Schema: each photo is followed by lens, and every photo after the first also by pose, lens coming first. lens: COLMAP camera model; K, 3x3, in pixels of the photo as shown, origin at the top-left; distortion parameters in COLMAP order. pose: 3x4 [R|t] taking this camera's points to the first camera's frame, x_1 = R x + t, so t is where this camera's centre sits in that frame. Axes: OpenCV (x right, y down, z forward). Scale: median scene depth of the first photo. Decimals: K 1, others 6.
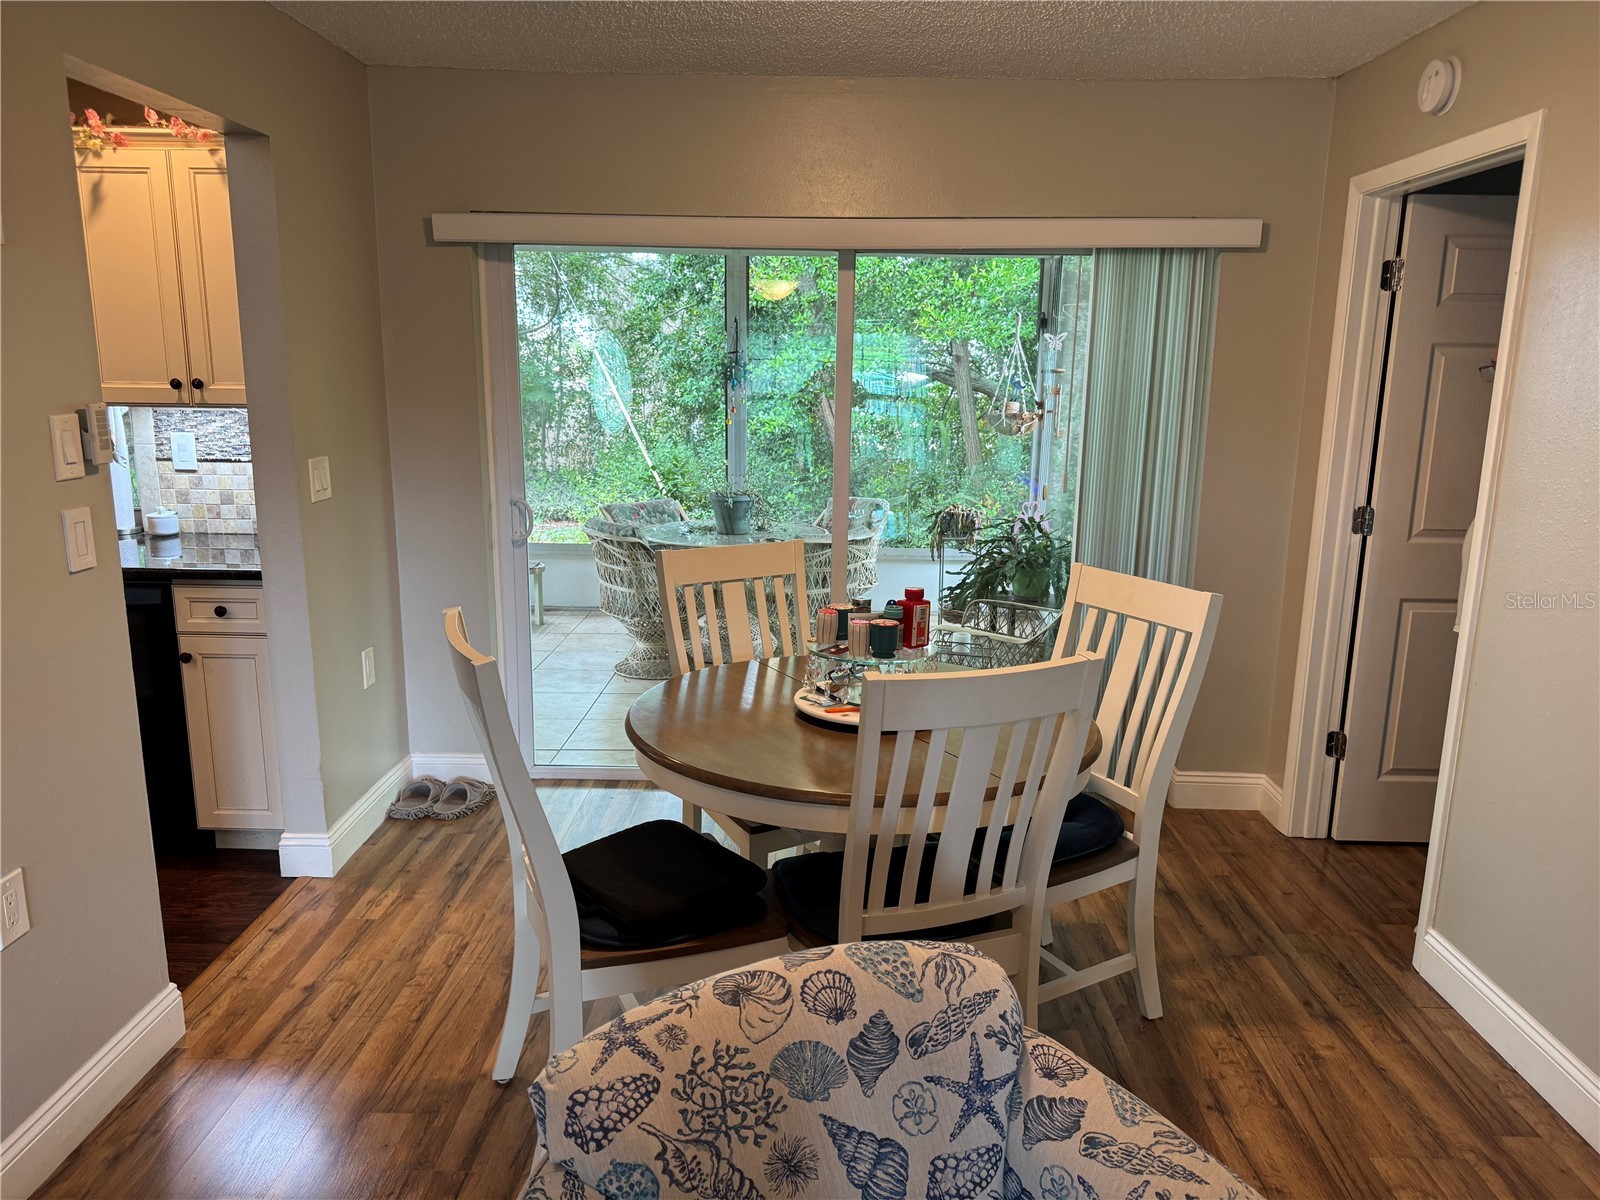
lens RADIAL K [[1125.9, 0, 800.0], [0, 1125.9, 600.0], [0, 0, 1]] dist [0.060958, -0.068661]
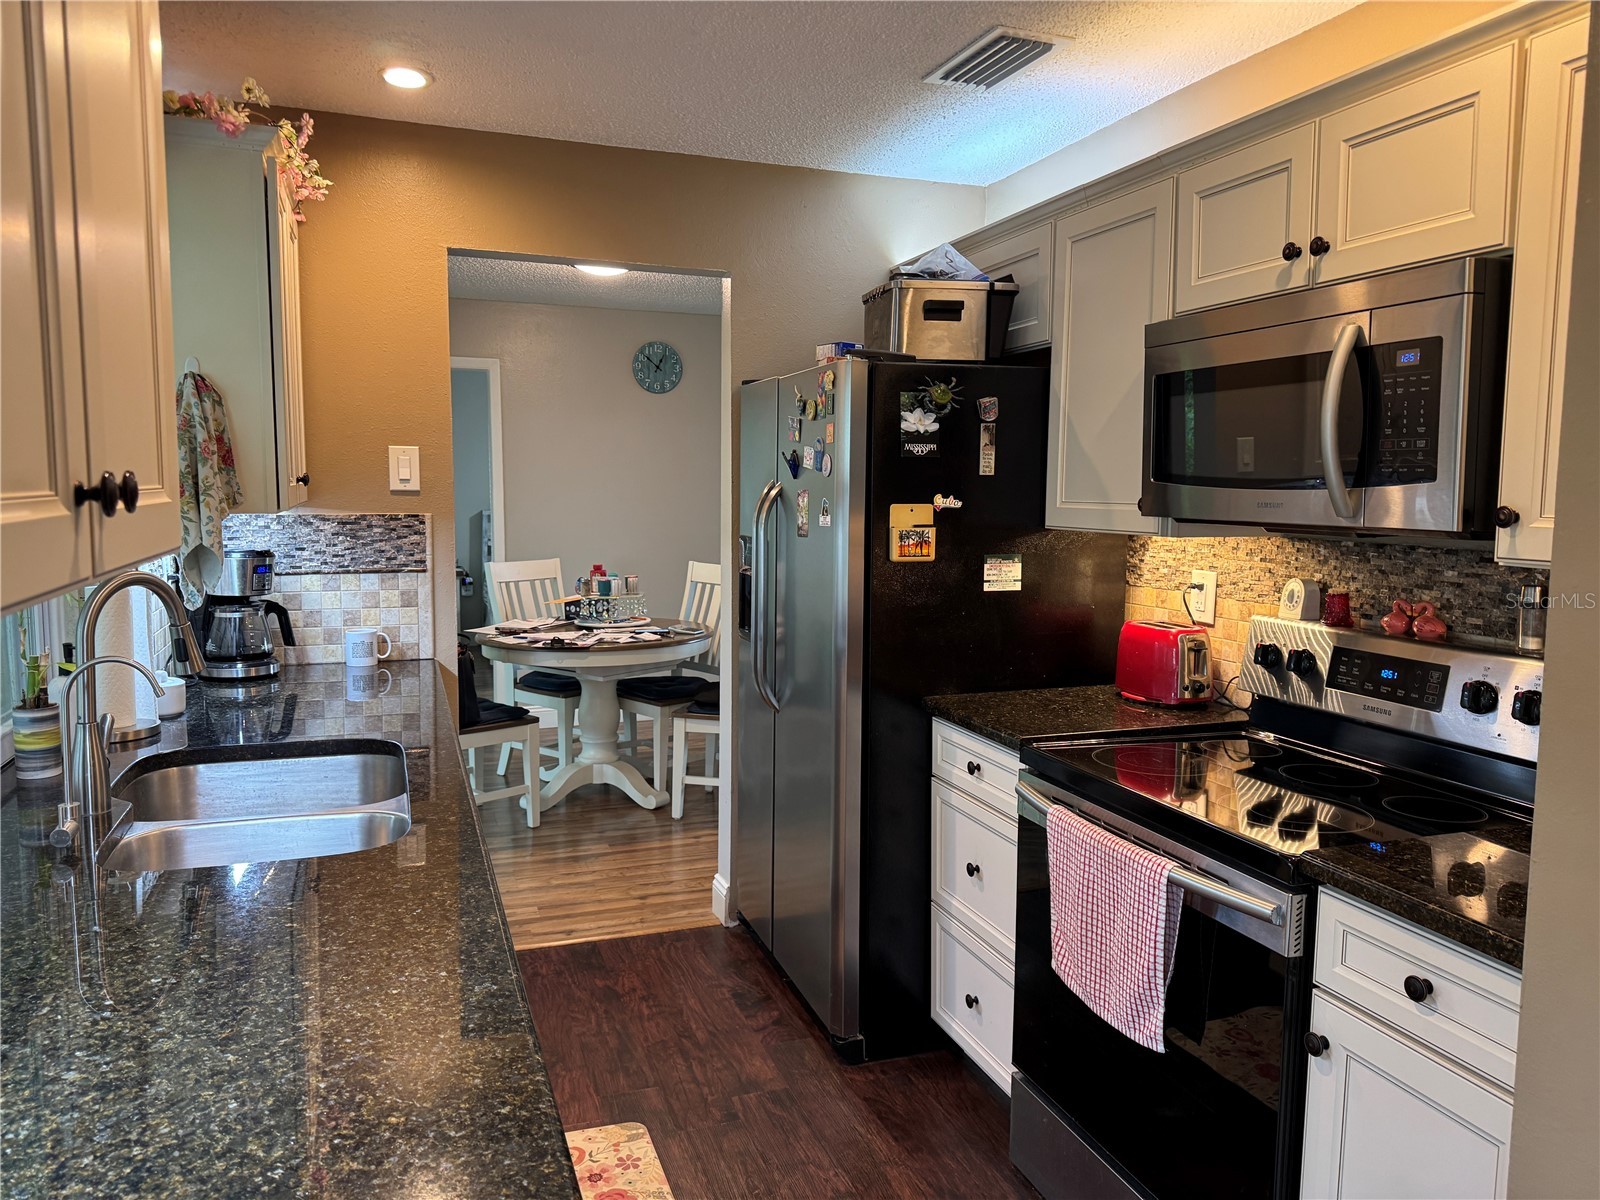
lens RADIAL K [[1125.9, 0, 800.0], [0, 1125.9, 600.0], [0, 0, 1]] dist [0.060958, -0.068661]
pose [[-0.358901, -0.112224, 0.926605, -1.692482], [0.175612, 0.966897, 0.185123, -0.228839], [-0.916707, 0.229164, -0.327312, 1.157003]]
